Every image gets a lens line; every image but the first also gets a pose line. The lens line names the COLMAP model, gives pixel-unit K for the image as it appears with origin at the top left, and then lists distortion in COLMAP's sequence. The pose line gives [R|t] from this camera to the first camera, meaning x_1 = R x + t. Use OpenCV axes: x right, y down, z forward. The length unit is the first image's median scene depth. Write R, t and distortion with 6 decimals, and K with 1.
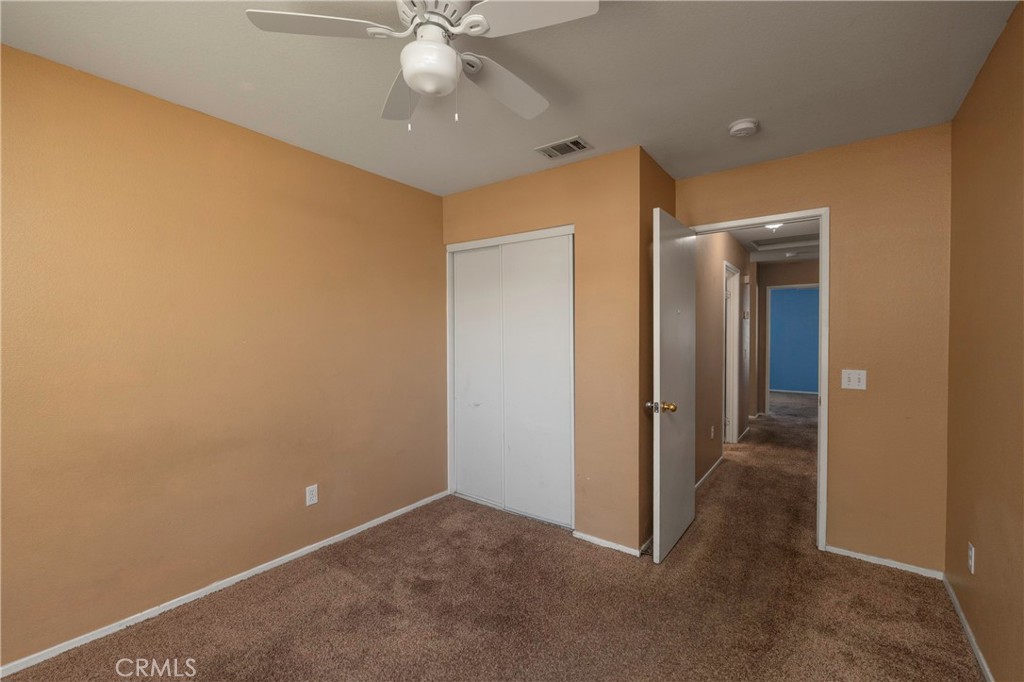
lens RADIAL K [[432.5, 0, 512.2], [0, 432.5, 341.0], [0, 0, 1]] dist [-0.007149, -0.000607]
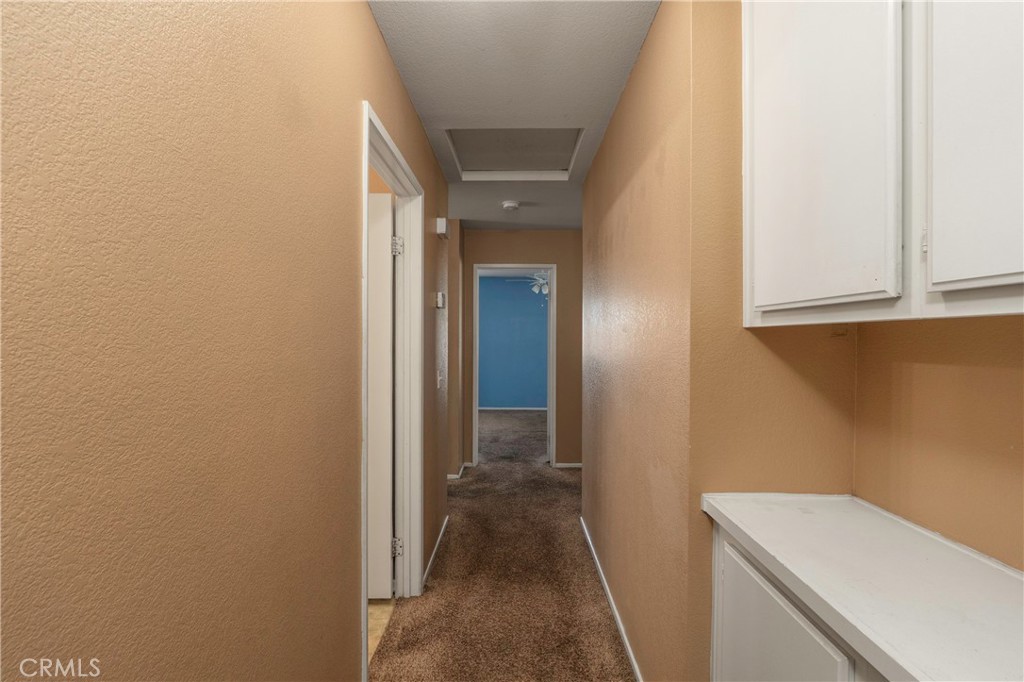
lens RADIAL K [[432.5, 0, 511.9], [0, 432.5, 340.4], [0, 0, 1]] dist [-0.007149, -0.000607]
pose [[0.807538, -0.000073, 0.589816, 0.260568], [0.005106, 0.999963, -0.006867, -0.009584], [-0.589793, 0.008558, 0.807509, 0.455418]]
